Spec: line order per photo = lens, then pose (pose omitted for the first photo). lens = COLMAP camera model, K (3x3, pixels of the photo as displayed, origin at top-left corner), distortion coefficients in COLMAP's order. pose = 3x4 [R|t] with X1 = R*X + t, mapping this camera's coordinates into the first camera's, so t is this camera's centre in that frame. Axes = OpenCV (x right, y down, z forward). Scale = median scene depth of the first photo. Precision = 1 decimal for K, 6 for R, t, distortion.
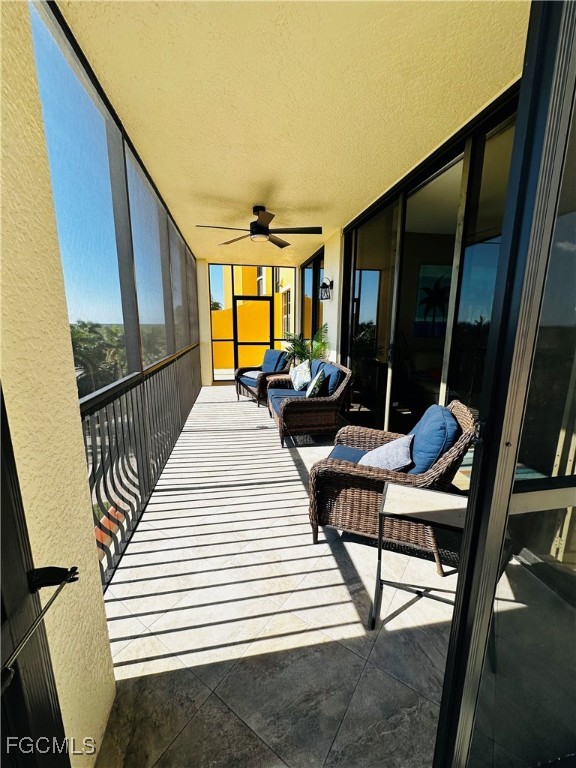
lens RADIAL K [[308.5, 0, 287.7], [0, 308.5, 384.7], [0, 0, 1]] dist [-0.002306, 0.000375]
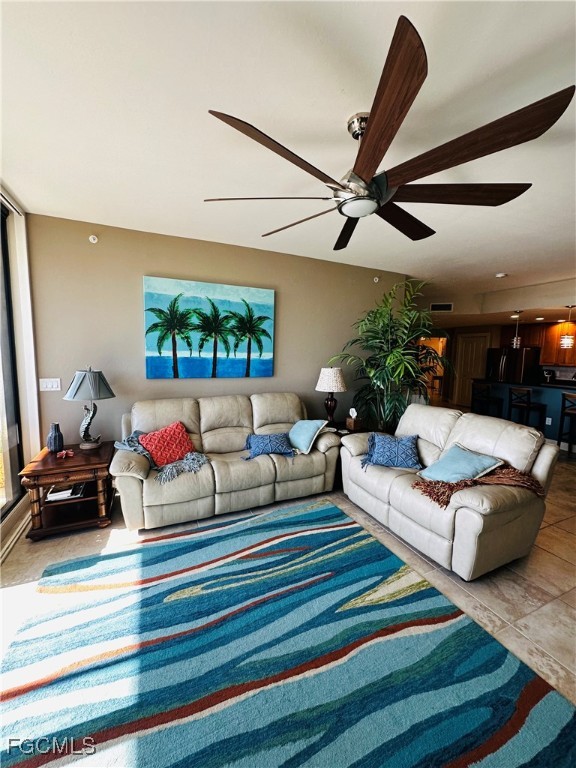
lens RADIAL K [[308.0, 0, 287.9], [0, 308.0, 384.7], [0, 0, 1]] dist [-0.002795, 0.000779]
pose [[0.967589, -0.014374, 0.252122, 0.551628], [0.036219, 0.995956, -0.082221, -0.073584], [-0.249920, 0.088688, 0.964196, 0.265503]]
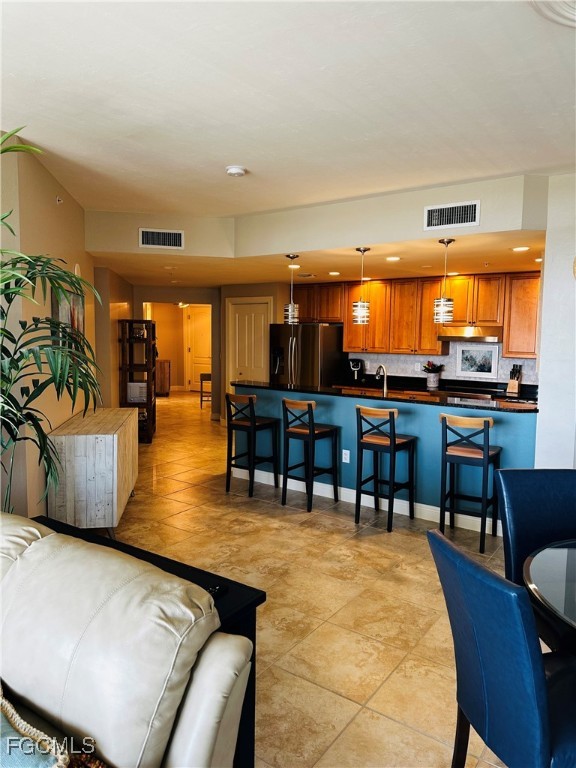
lens RADIAL K [[536.4, 0, 286.3], [0, 536.4, 379.7], [0, 0, 1]] dist [0.121553, -0.100519]
pose [[0.711173, -0.059095, 0.700529, 0.912035], [0.131307, 0.990091, -0.049780, -0.112699], [-0.690646, 0.127386, 0.711885, 0.410095]]
